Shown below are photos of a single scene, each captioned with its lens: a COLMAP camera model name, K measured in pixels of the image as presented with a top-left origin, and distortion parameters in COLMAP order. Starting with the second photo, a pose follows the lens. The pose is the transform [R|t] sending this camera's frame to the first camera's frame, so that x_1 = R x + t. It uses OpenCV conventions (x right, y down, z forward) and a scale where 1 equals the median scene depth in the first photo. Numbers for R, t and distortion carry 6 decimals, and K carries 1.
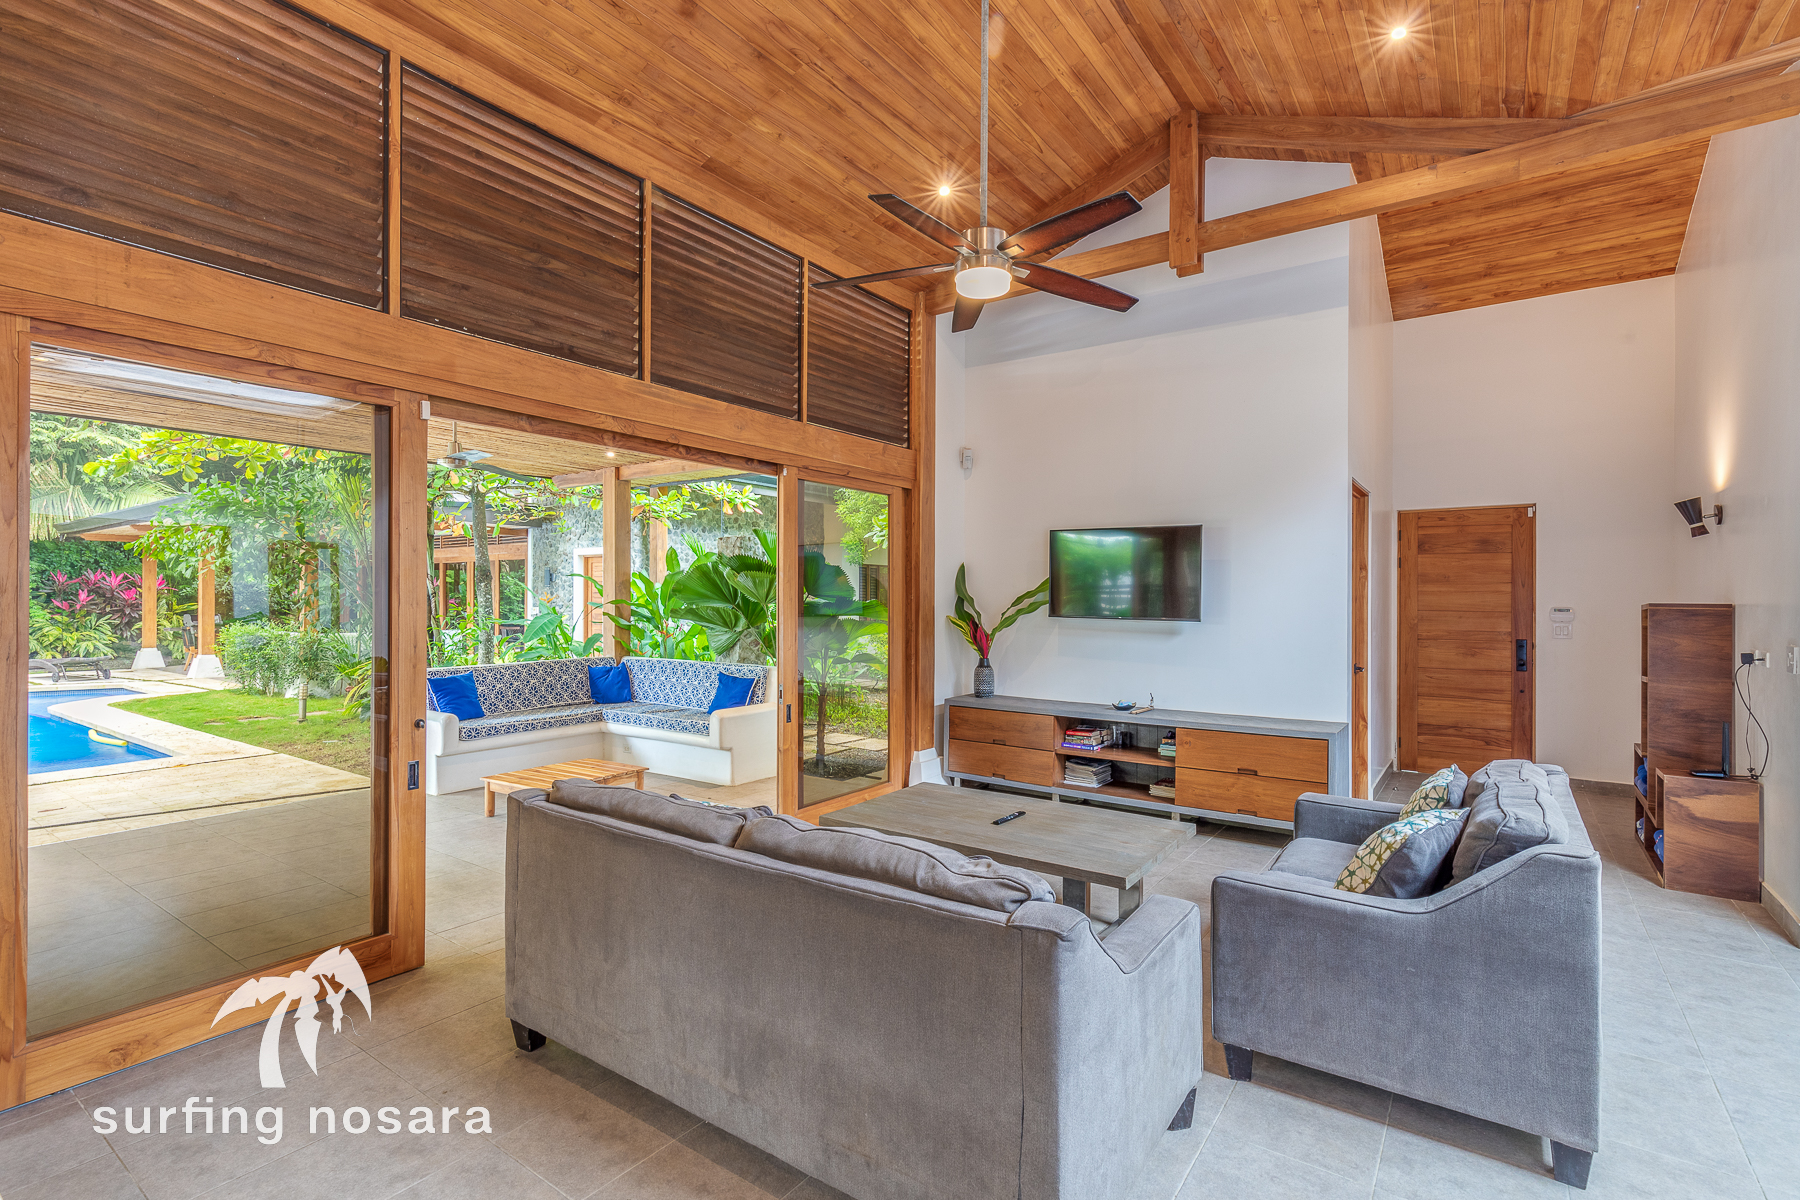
lens RADIAL K [[825.4, 0, 915.7], [0, 825.4, 597.0], [0, 0, 1]] dist [0.008581, 0.000082]
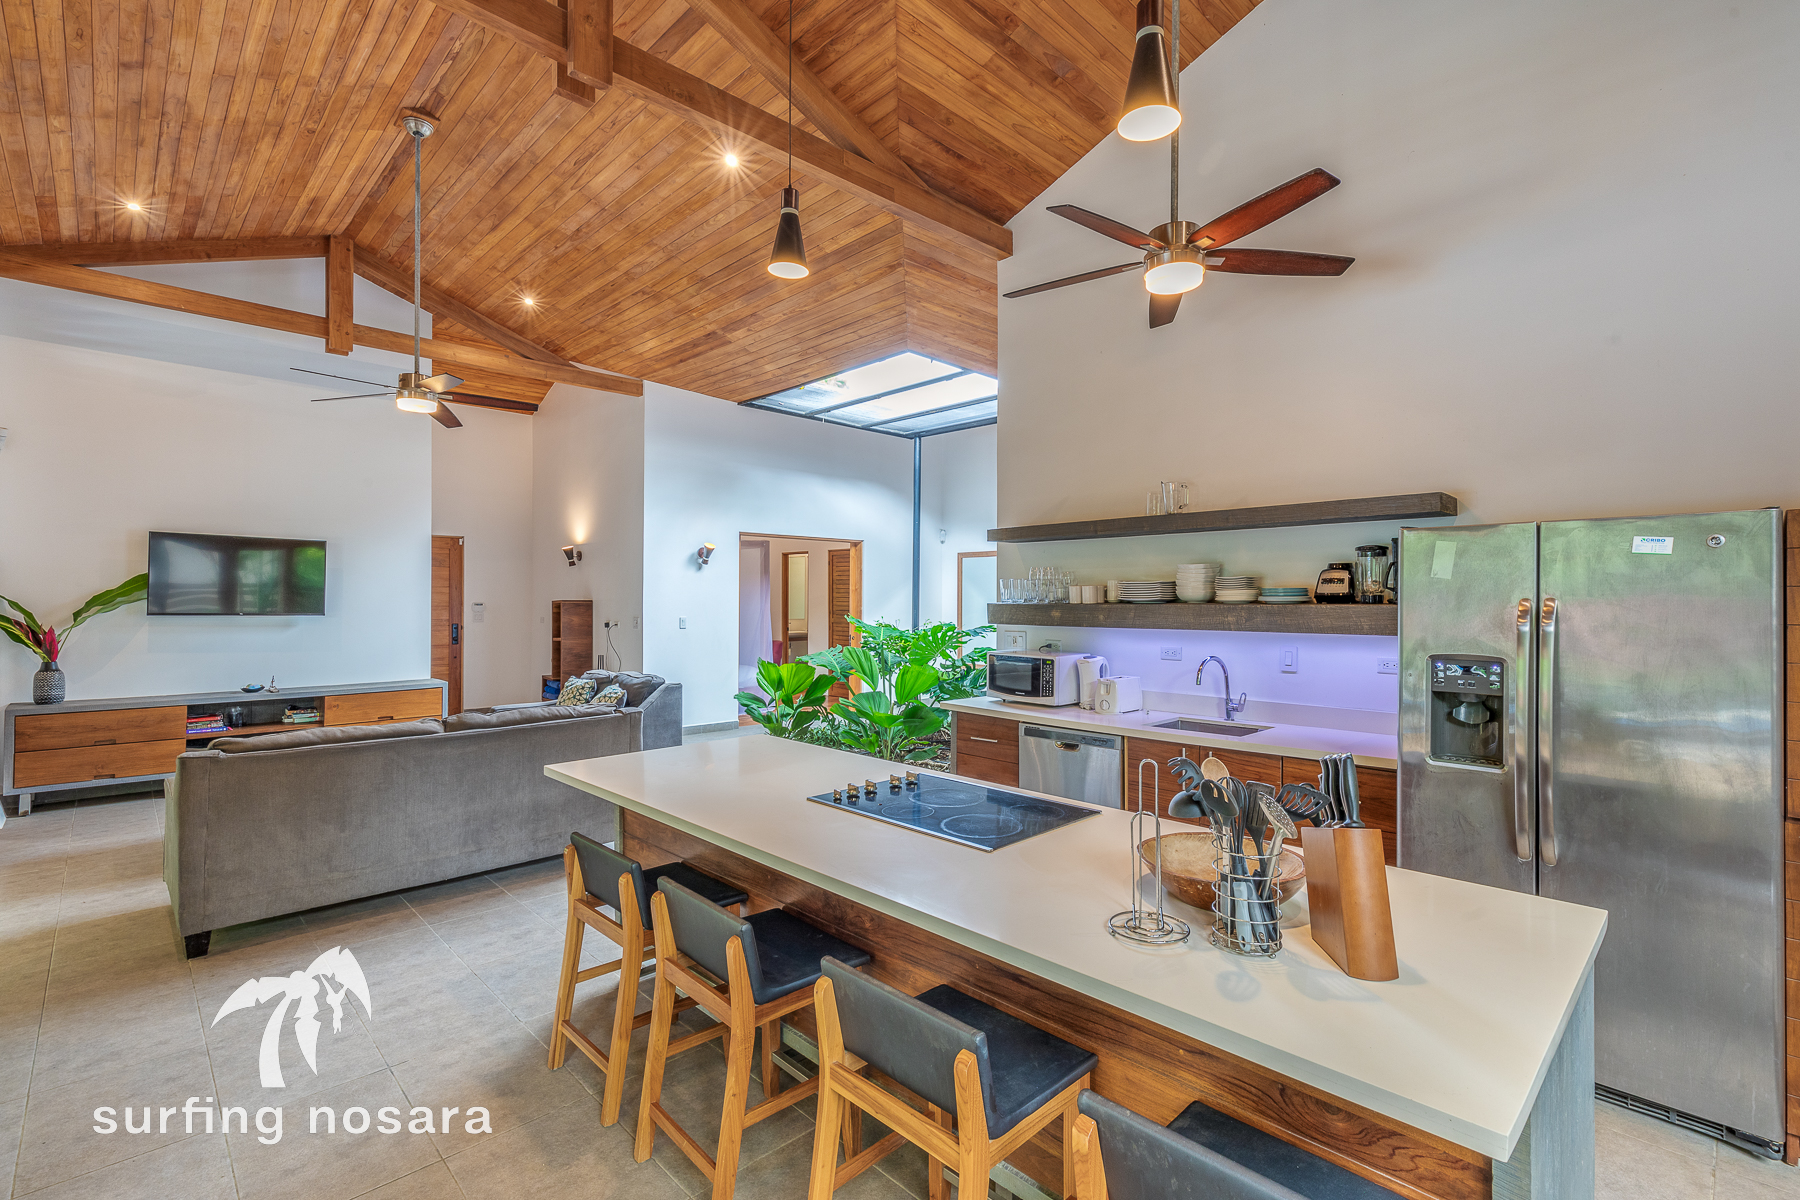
lens RADIAL K [[825.4, 0, 915.7], [0, 825.4, 597.0], [0, 0, 1]] dist [0.008581, 0.000082]
pose [[0.184751, 0.000008, 0.982785, -0.799350], [-0.003988, 0.999992, 0.000742, -0.003813], [-0.982777, -0.004056, 0.184749, -0.161526]]
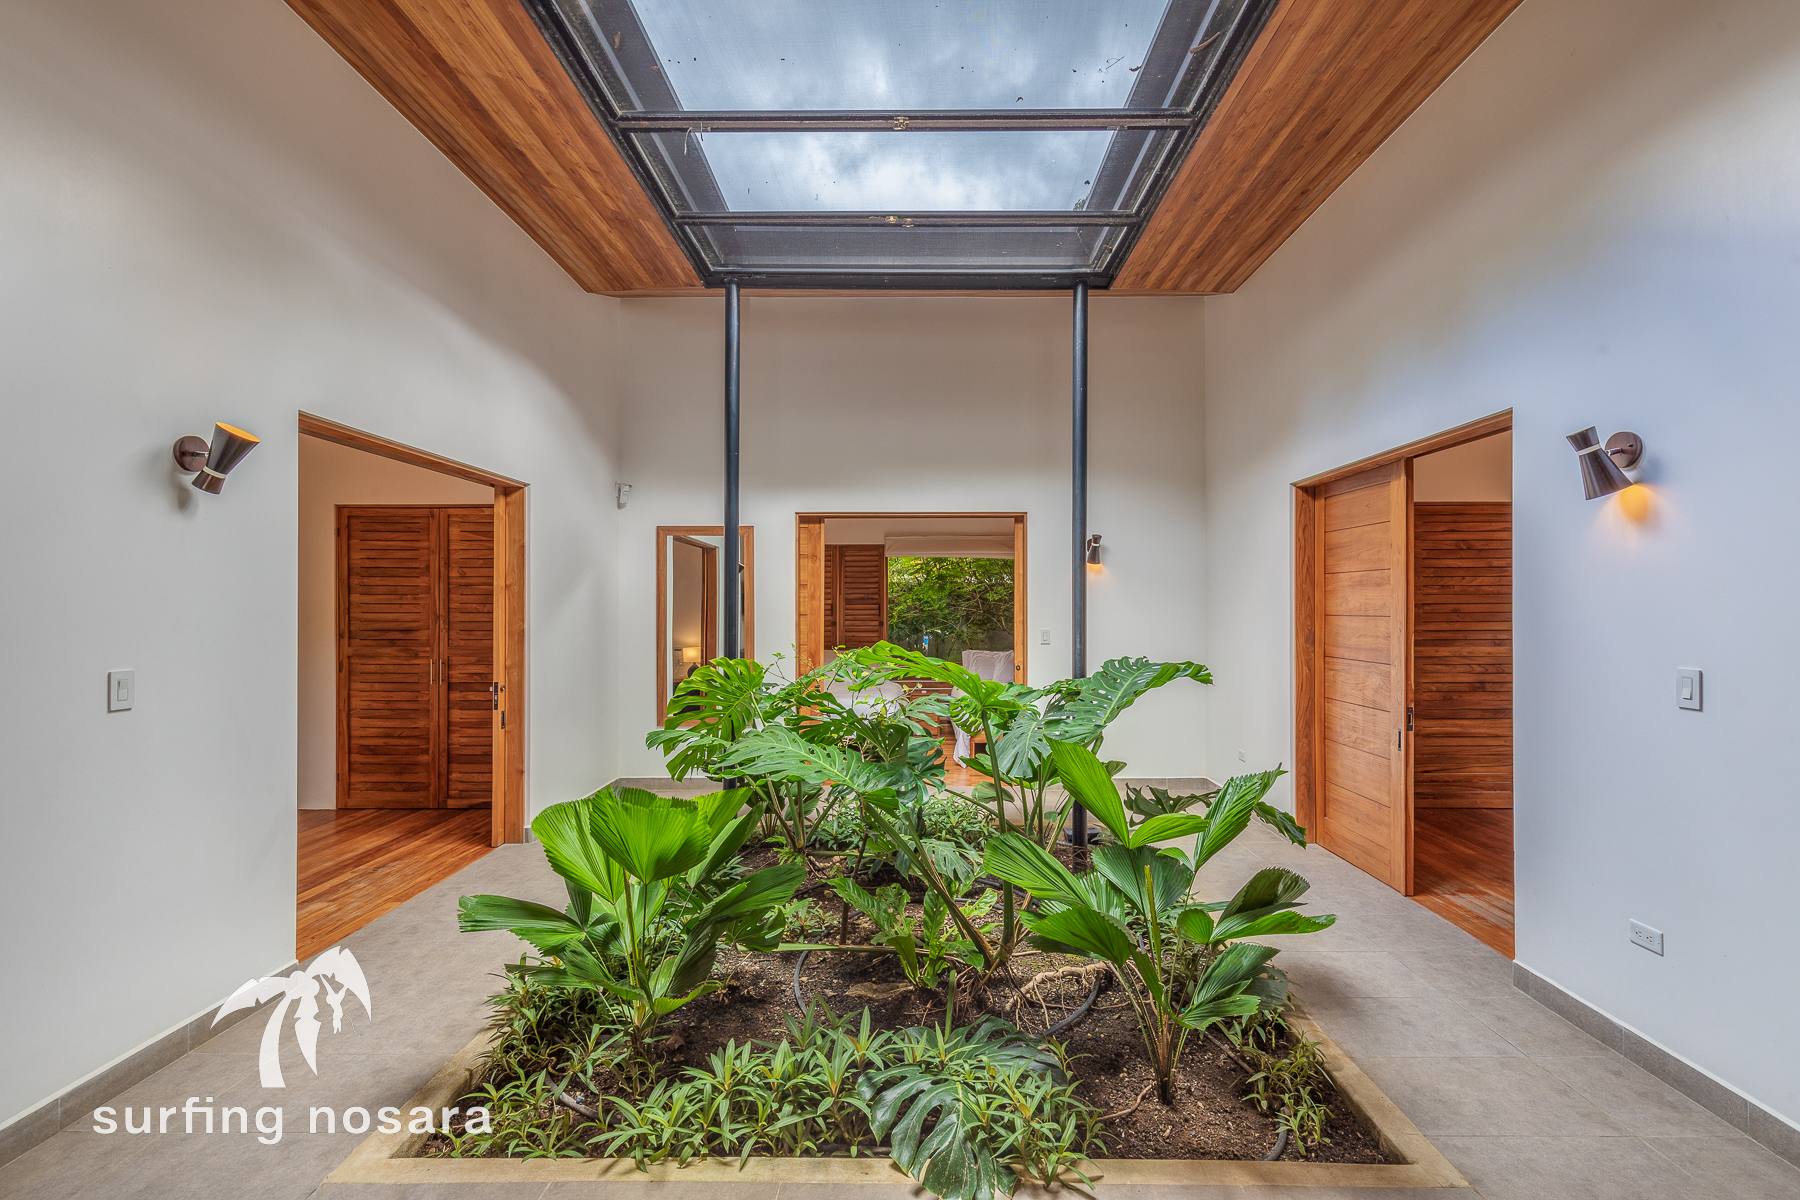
lens RADIAL K [[805.0, 0, 918.9], [0, 805.0, 603.0], [0, 0, 1]] dist [-0.000346, -0.000082]
pose [[-0.572325, 0.002663, 0.820023, 0.144271], [-0.001806, 0.999988, -0.004509, 0.003000], [-0.820025, -0.004062, -0.572313, 0.517565]]
